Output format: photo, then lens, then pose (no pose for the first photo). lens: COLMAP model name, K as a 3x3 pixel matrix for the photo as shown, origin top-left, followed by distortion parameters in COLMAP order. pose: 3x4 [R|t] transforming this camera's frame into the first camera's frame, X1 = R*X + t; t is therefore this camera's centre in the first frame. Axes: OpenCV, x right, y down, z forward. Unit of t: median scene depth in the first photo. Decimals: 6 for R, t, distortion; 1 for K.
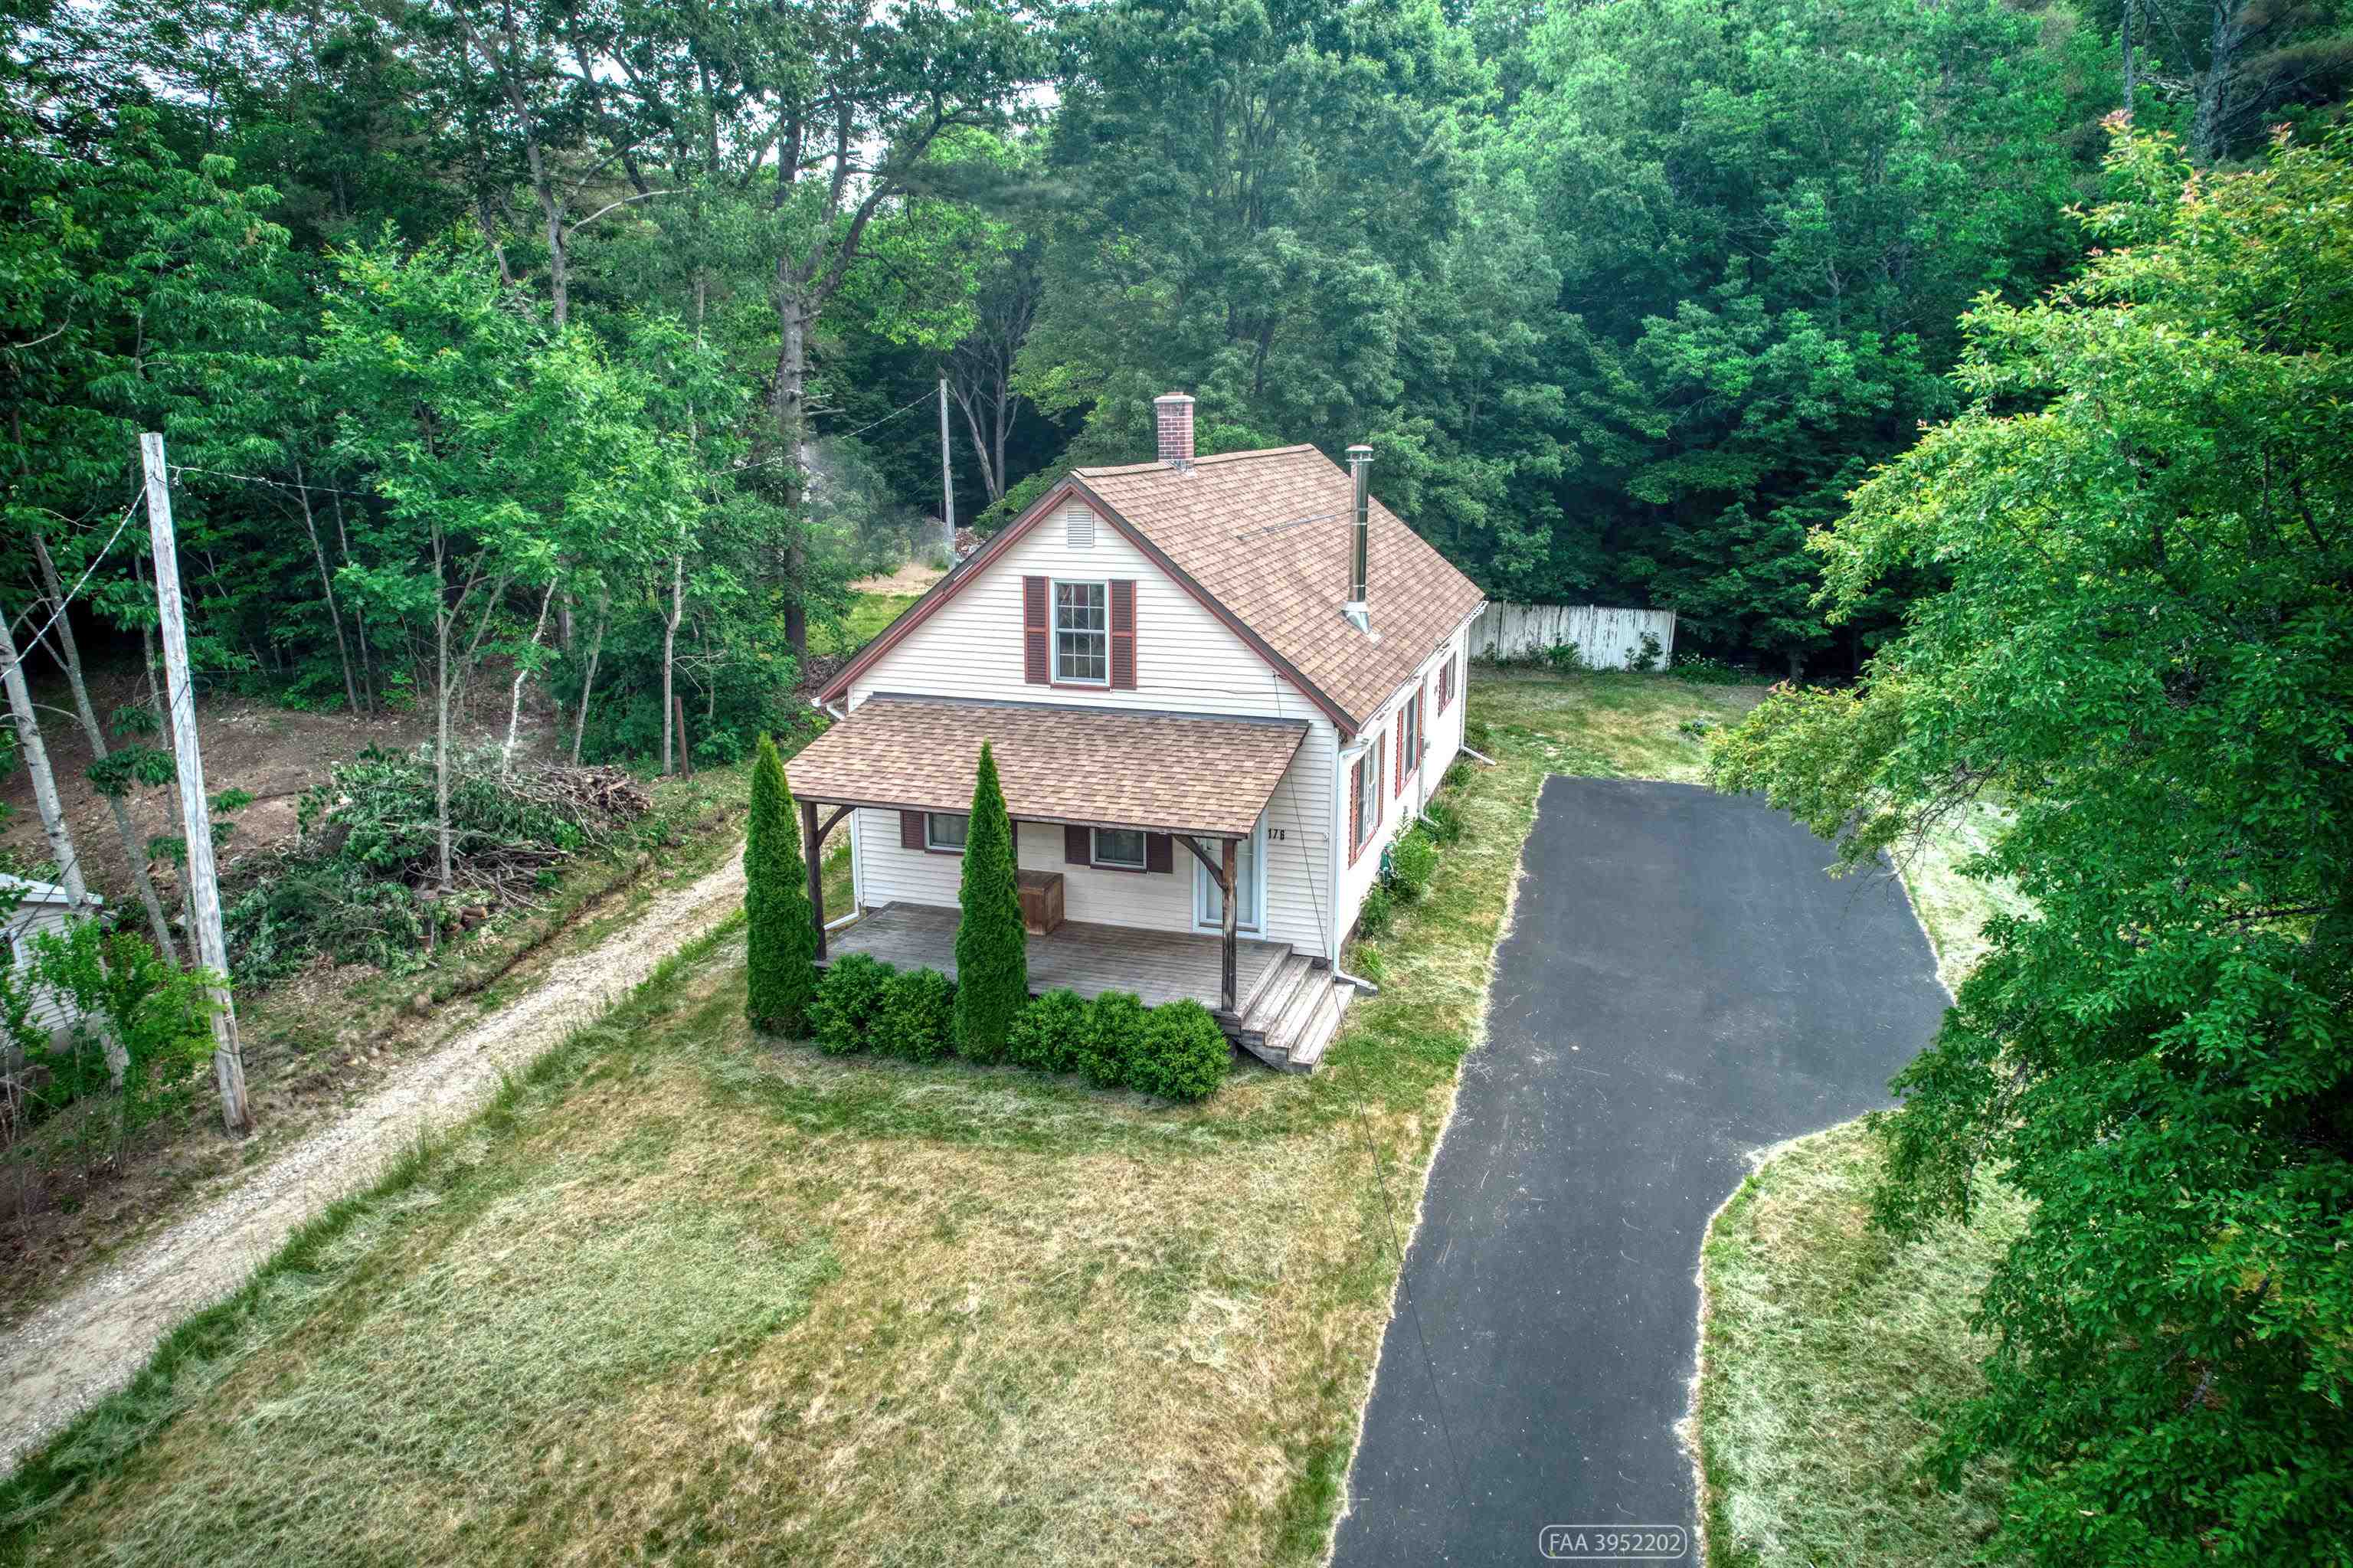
lens RADIAL K [[1456.5, 0, 1169.3], [0, 1456.5, 772.7], [0, 0, 1]] dist [-0.002951, 0.002206]
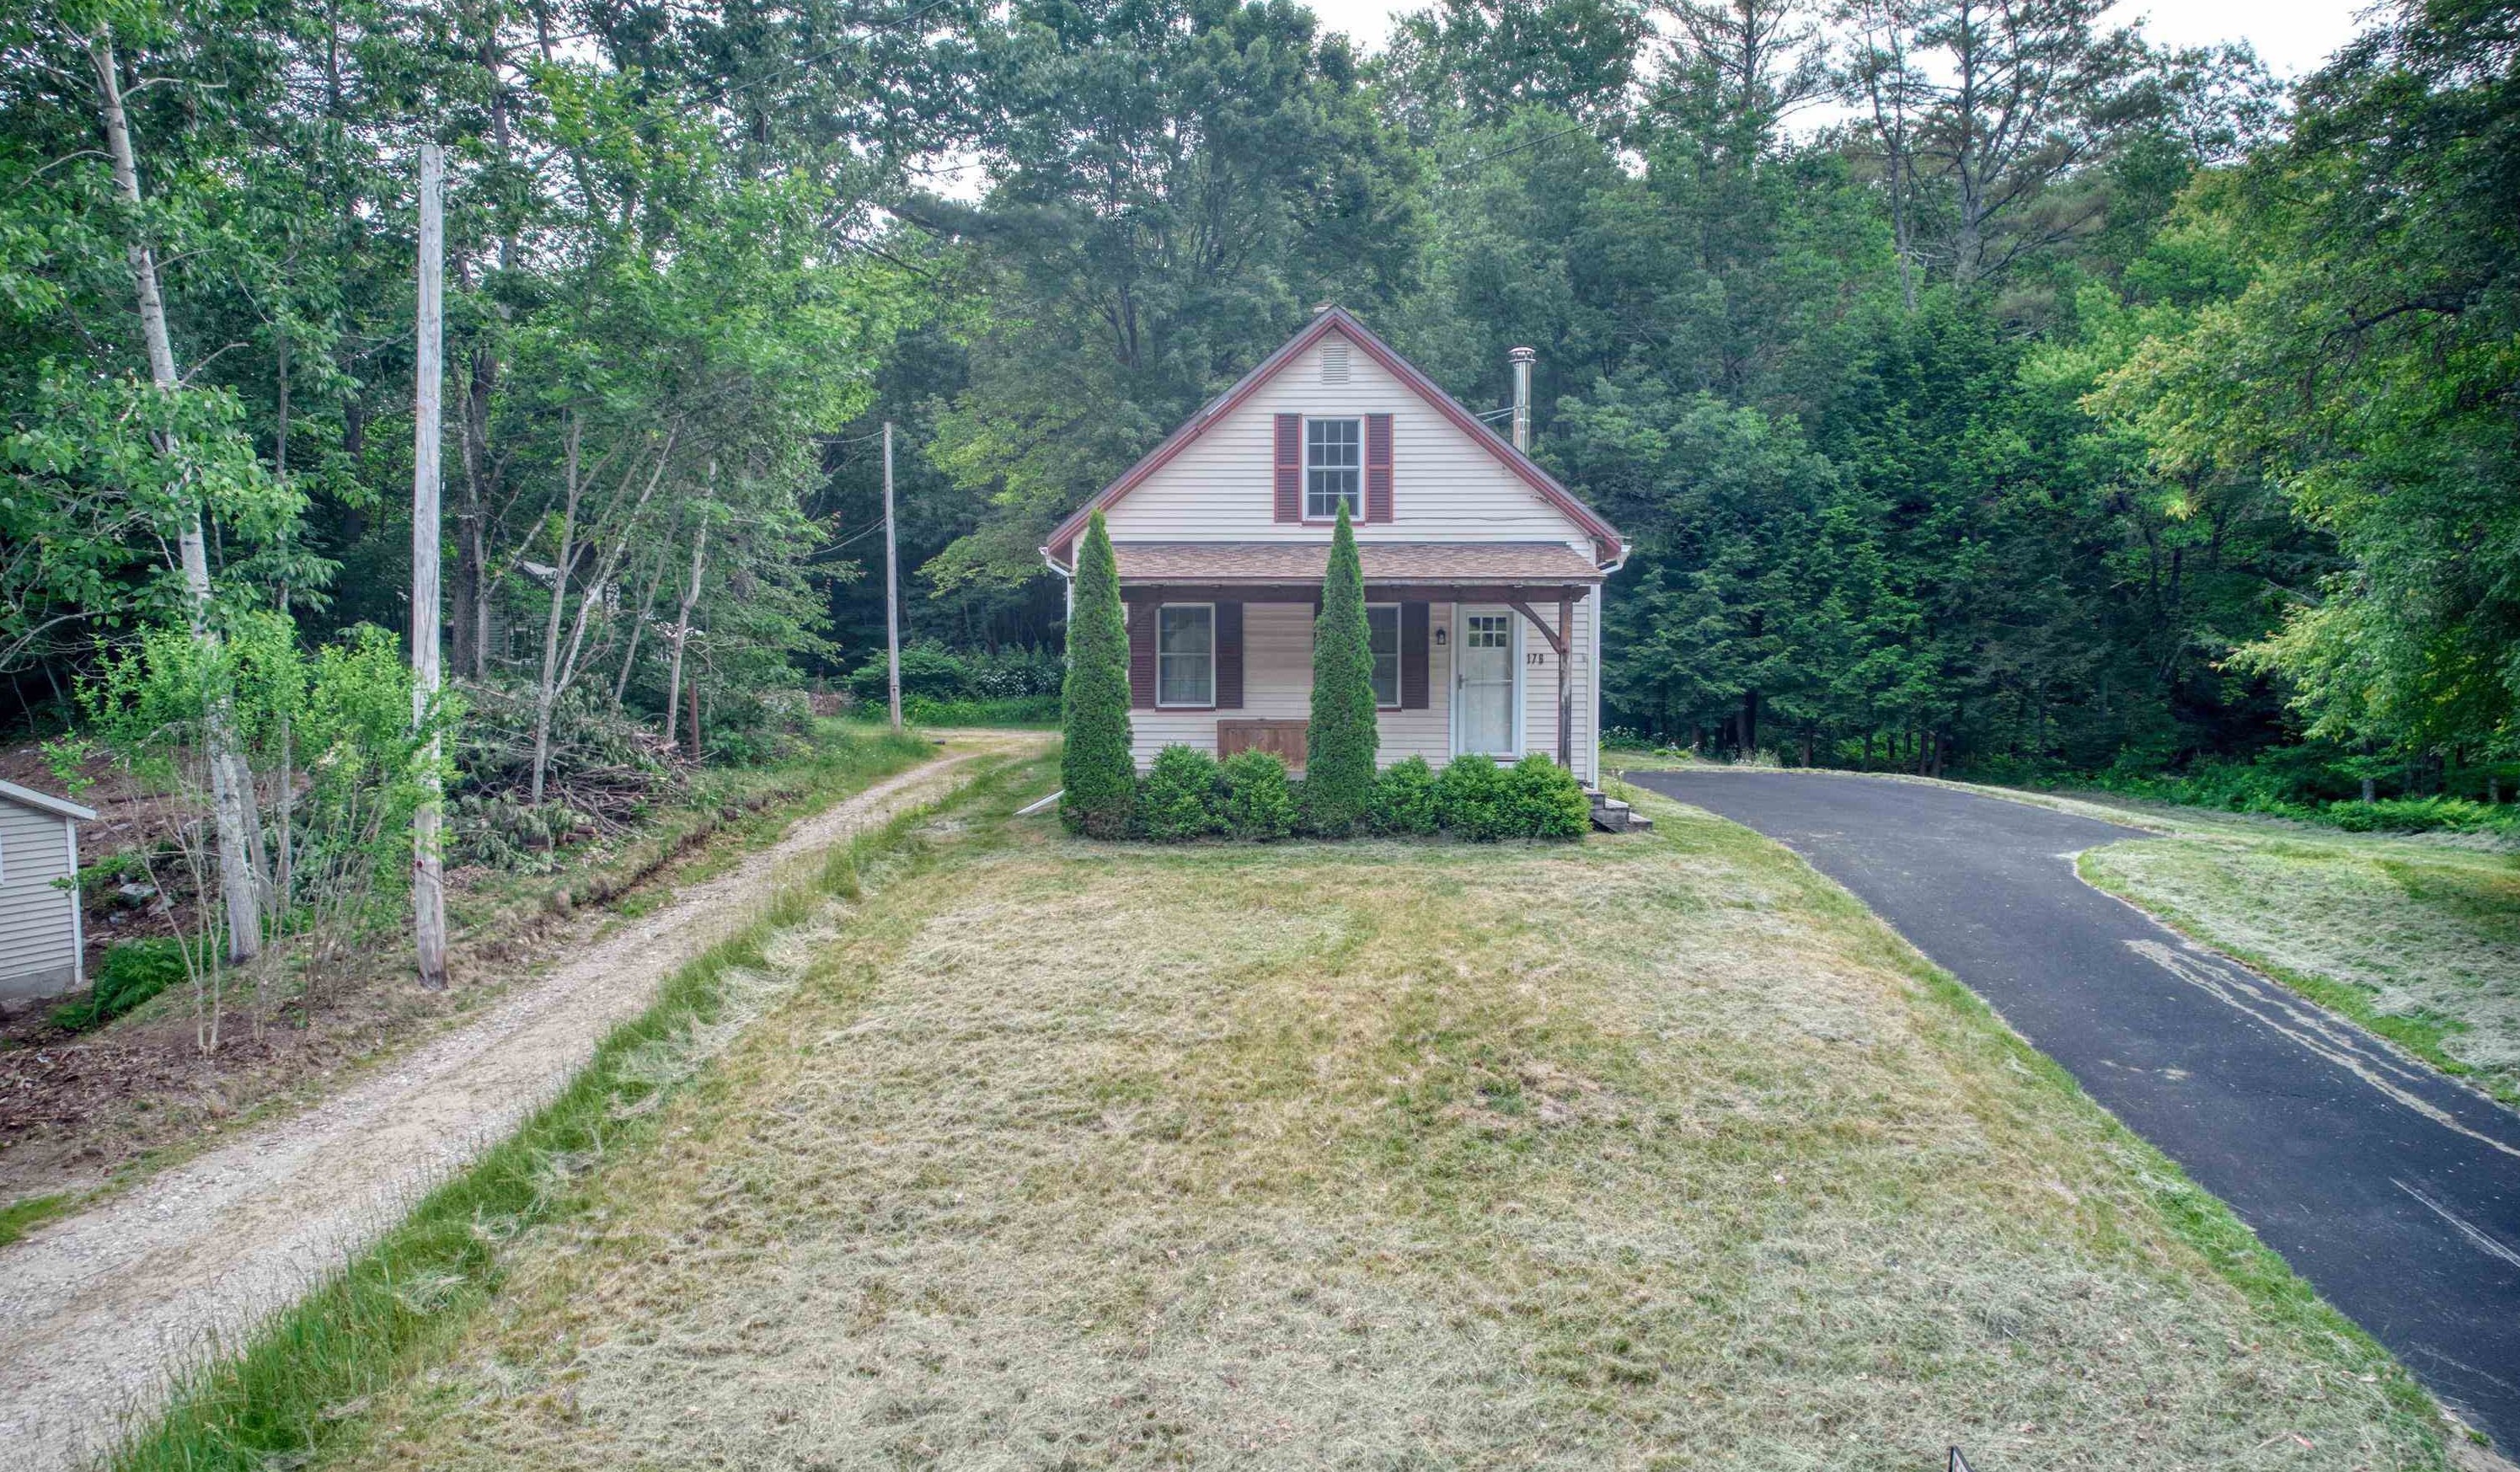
lens RADIAL K [[1604.5, 0, 1269.4], [0, 1604.5, 751.5], [0, 0, 1]] dist [0.000759, -0.000897]
pose [[0.965569, -0.012336, 0.259856, -0.395138], [0.061111, 0.981680, -0.180472, 0.294147], [-0.252869, 0.190138, 0.948633, -0.008061]]
